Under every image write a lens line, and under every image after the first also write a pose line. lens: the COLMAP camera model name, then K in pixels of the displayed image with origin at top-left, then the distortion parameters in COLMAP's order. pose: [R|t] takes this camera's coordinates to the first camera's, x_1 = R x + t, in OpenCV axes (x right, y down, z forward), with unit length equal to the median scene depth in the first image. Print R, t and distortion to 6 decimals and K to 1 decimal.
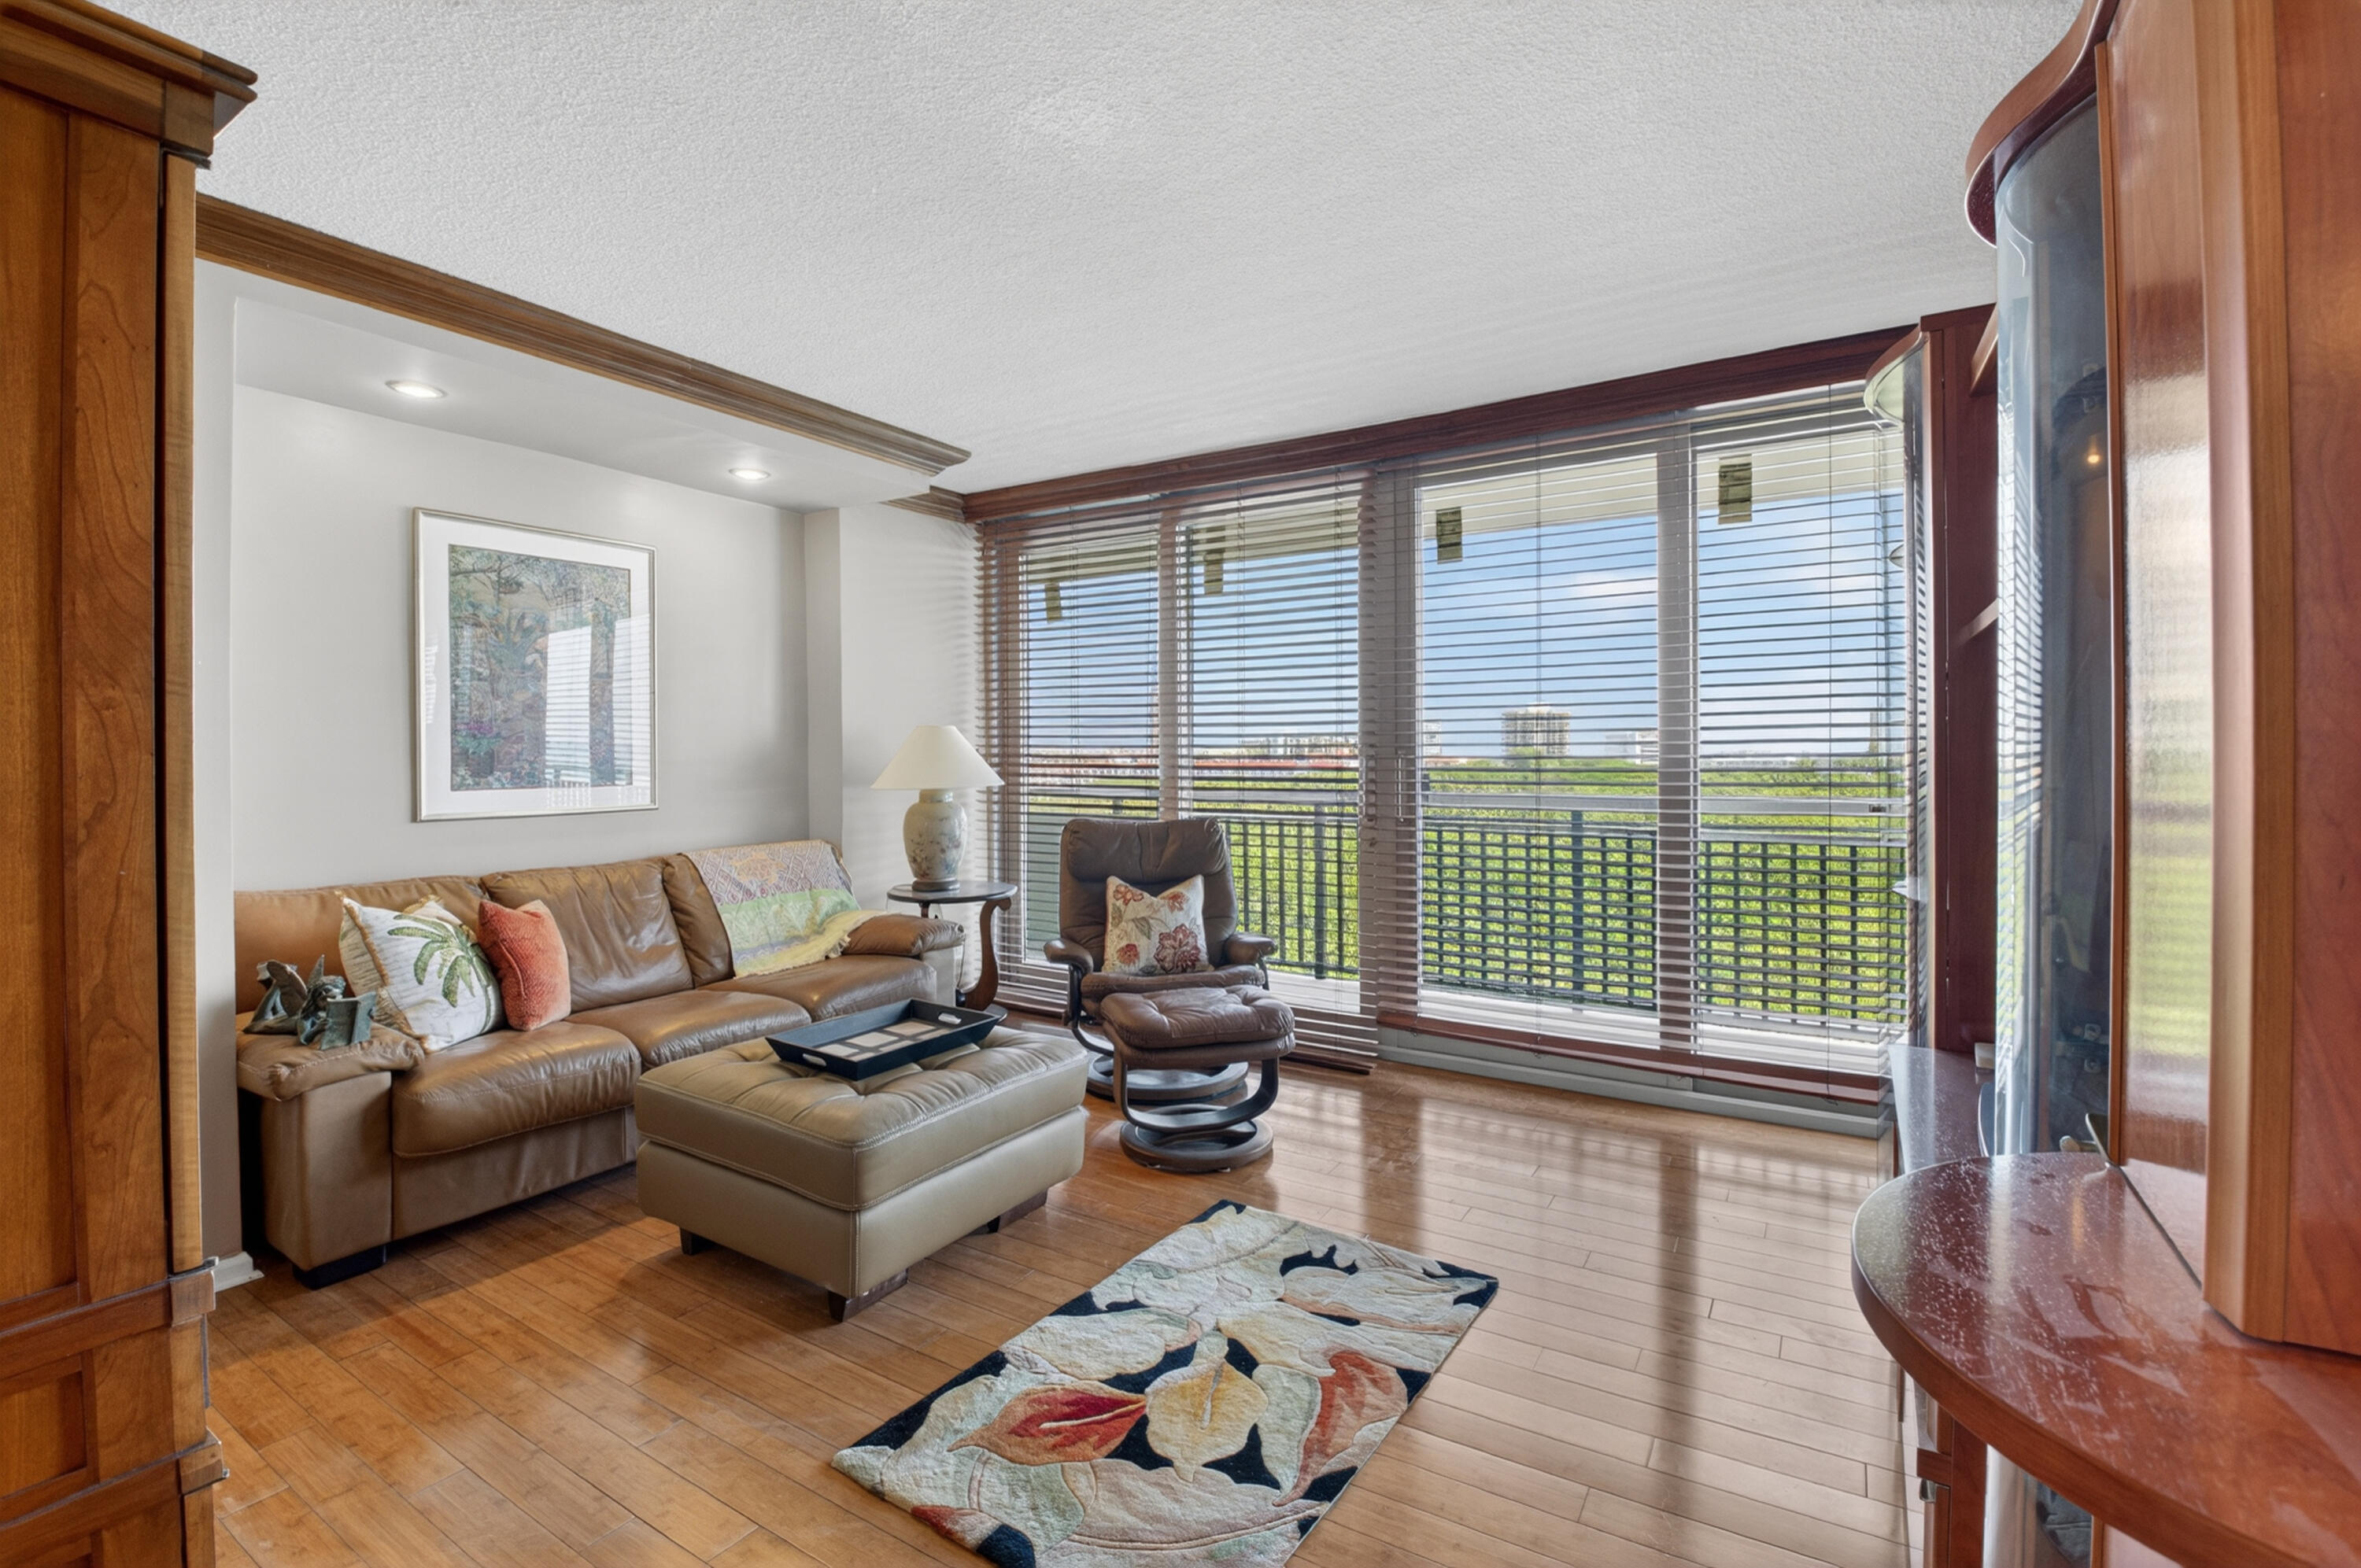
lens RADIAL K [[1033.2, 0, 1177.2], [0, 1033.2, 762.5], [0, 0, 1]] dist [-0.006918, -0.012588]
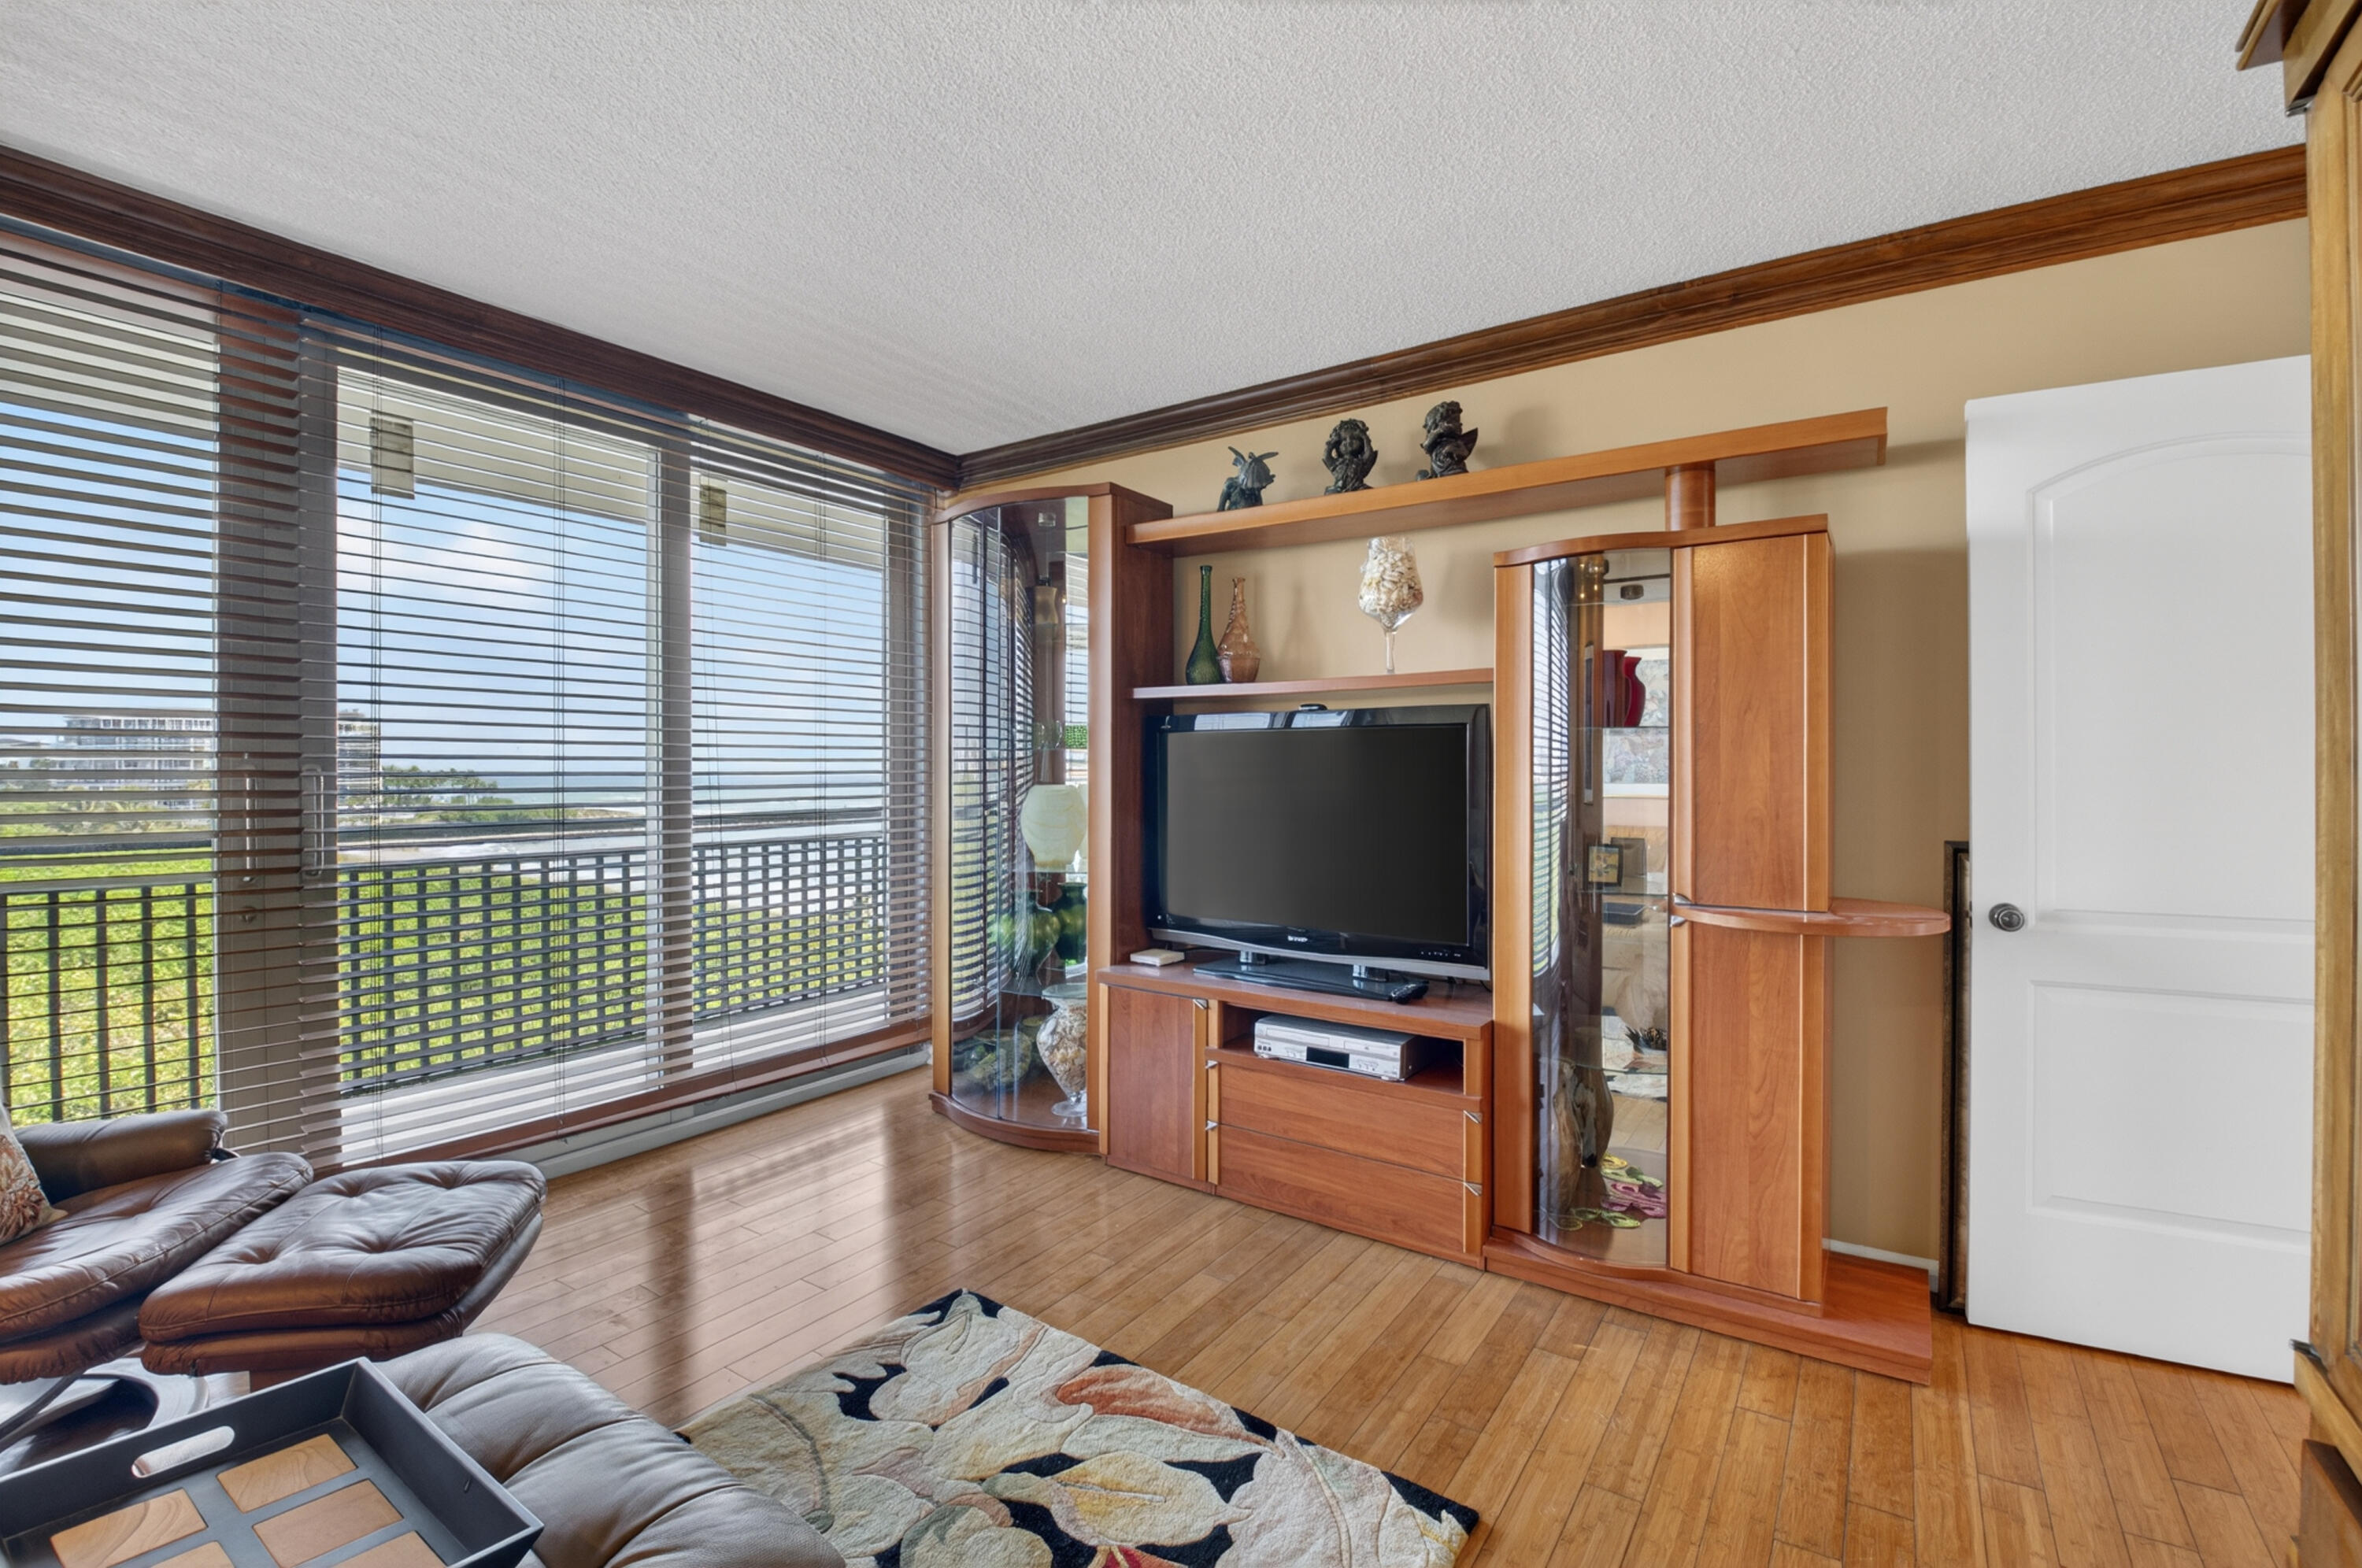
lens RADIAL K [[1068.9, 0, 1171.7], [0, 1068.9, 783.5], [0, 0, 1]] dist [-0.008520, -0.010145]
pose [[0.035642, -0.008173, 0.999331, -0.745877], [0.007375, 0.999941, 0.007915, -0.002970], [-0.999337, 0.007088, 0.035700, 0.773117]]
